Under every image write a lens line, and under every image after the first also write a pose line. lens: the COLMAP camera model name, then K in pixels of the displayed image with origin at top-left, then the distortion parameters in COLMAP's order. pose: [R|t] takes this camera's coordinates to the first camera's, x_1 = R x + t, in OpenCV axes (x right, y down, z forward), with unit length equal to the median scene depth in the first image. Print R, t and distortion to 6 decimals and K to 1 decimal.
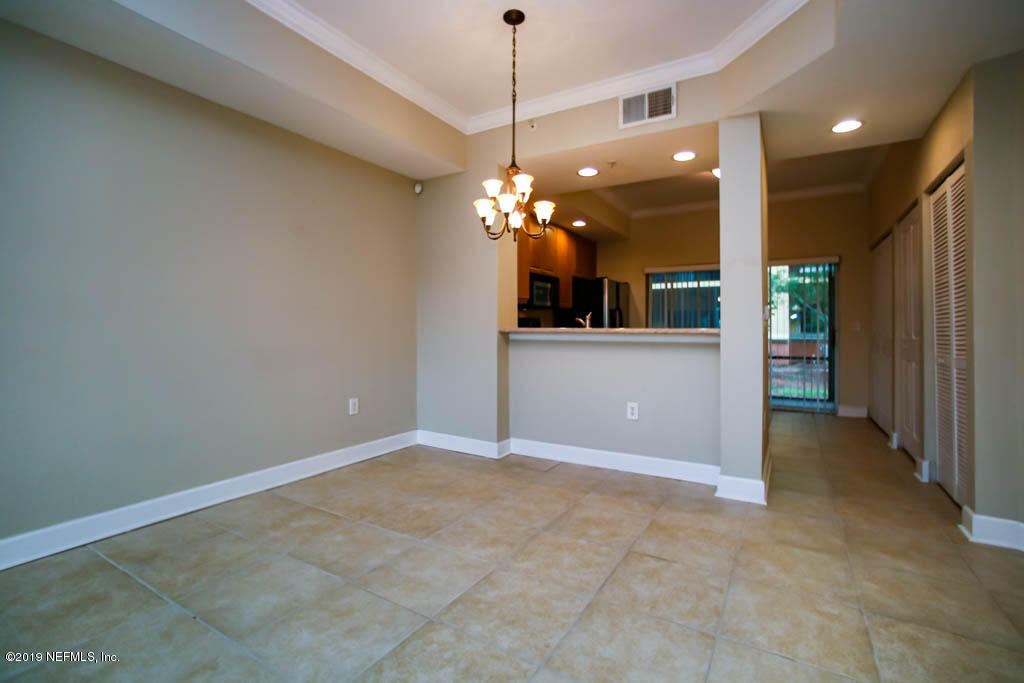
lens RADIAL K [[464.5, 0, 511.5], [0, 464.5, 327.7], [0, 0, 1]] dist [-0.026494, 0.010216]
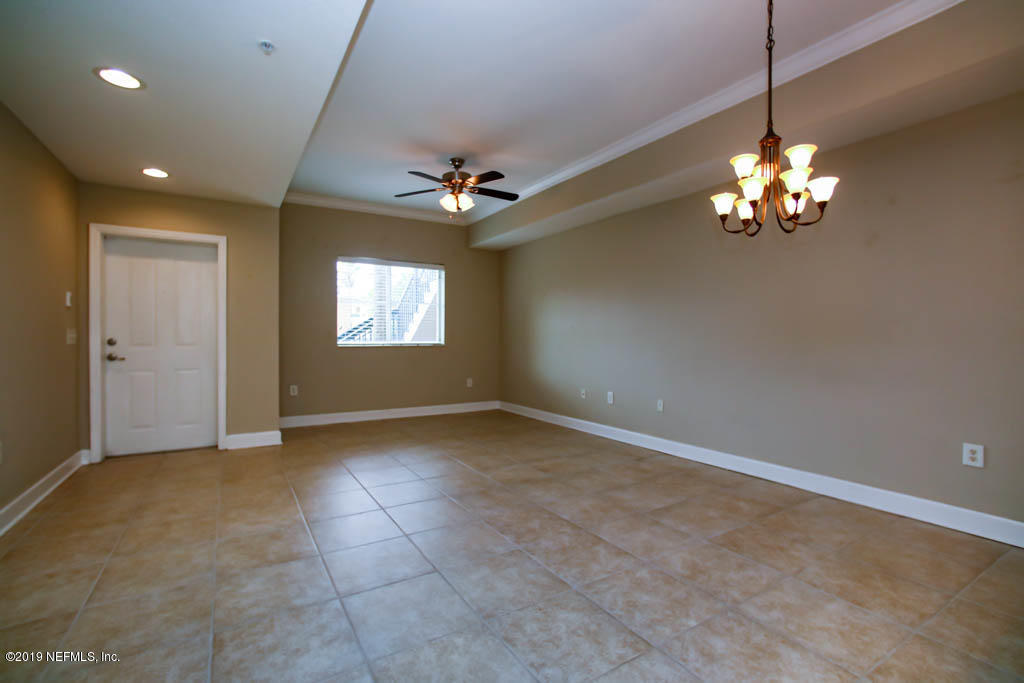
lens RADIAL K [[464.5, 0, 504.2], [0, 464.5, 341.1], [0, 0, 1]] dist [-0.026494, 0.010216]
pose [[-0.464290, 0.003677, -0.885676, 1.046178], [-0.002001, 0.999984, 0.005200, -0.013797], [0.885681, 0.004187, -0.464276, 1.151551]]
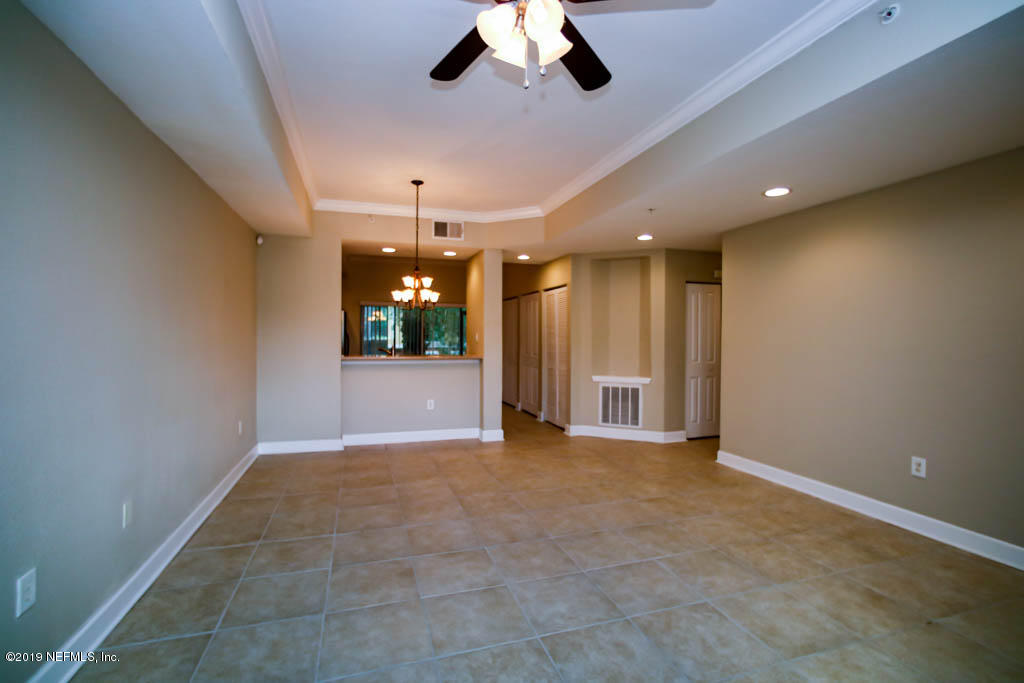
lens RADIAL K [[464.5, 0, 510.6], [0, 464.5, 340.5], [0, 0, 1]] dist [-0.026494, 0.010216]
pose [[0.651680, -0.006925, 0.758462, -1.313643], [-0.005709, 0.999885, 0.014034, -0.125379], [-0.758473, -0.013476, 0.651566, -0.498689]]
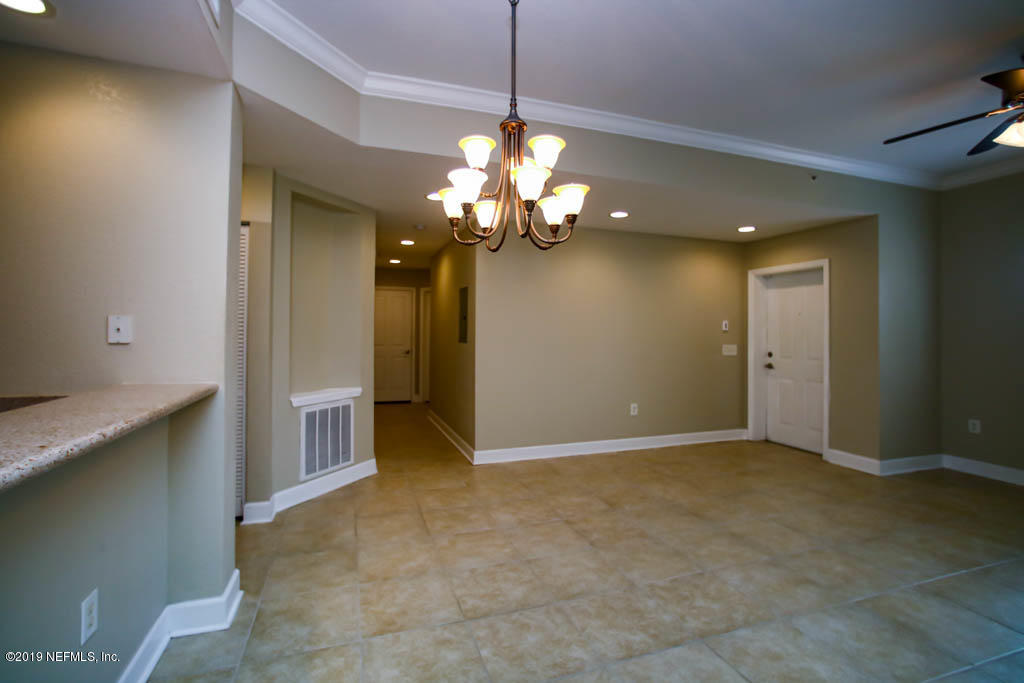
lens RADIAL K [[464.5, 0, 507.7], [0, 464.5, 325.3], [0, 0, 1]] dist [-0.026494, 0.010216]
pose [[-0.767784, 0.001293, 0.640707, -0.419372], [-0.011028, 0.999823, -0.015232, -0.104167], [-0.640614, -0.018761, -0.767634, 1.712121]]
